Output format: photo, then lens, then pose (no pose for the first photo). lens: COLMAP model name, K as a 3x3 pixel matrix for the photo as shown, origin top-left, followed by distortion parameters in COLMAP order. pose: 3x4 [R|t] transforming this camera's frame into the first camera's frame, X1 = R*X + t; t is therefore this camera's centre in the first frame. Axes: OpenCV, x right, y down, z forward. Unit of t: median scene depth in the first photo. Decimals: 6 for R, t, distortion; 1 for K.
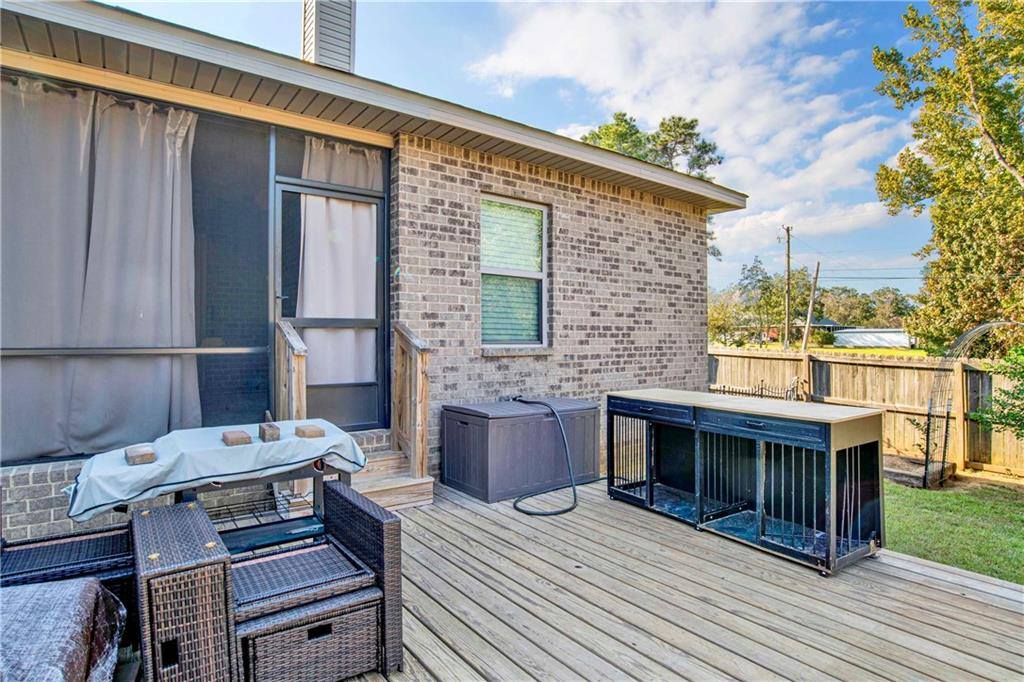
lens RADIAL K [[552.8, 0, 505.6], [0, 552.8, 342.7], [0, 0, 1]] dist [-0.022688, 0.005900]
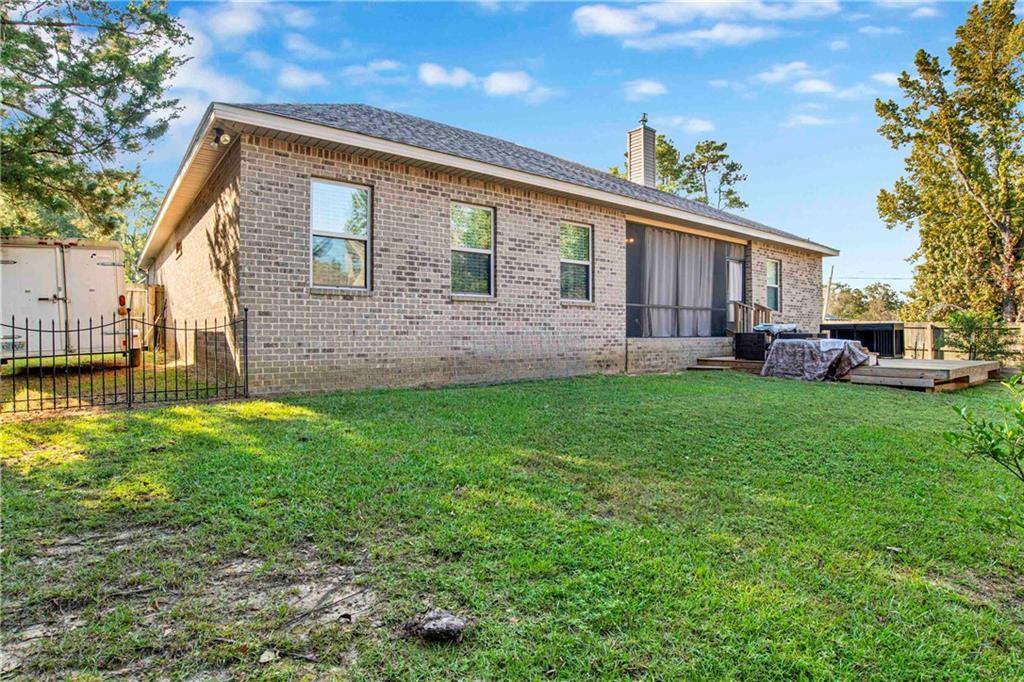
lens RADIAL K [[552.8, 0, 518.8], [0, 552.8, 338.6], [0, 0, 1]] dist [-0.022688, 0.005900]
pose [[0.999567, 0.000123, 0.029418, -0.221021], [-0.000213, 0.999995, 0.003062, 0.021941], [-0.029418, -0.003067, 0.999562, -0.287218]]
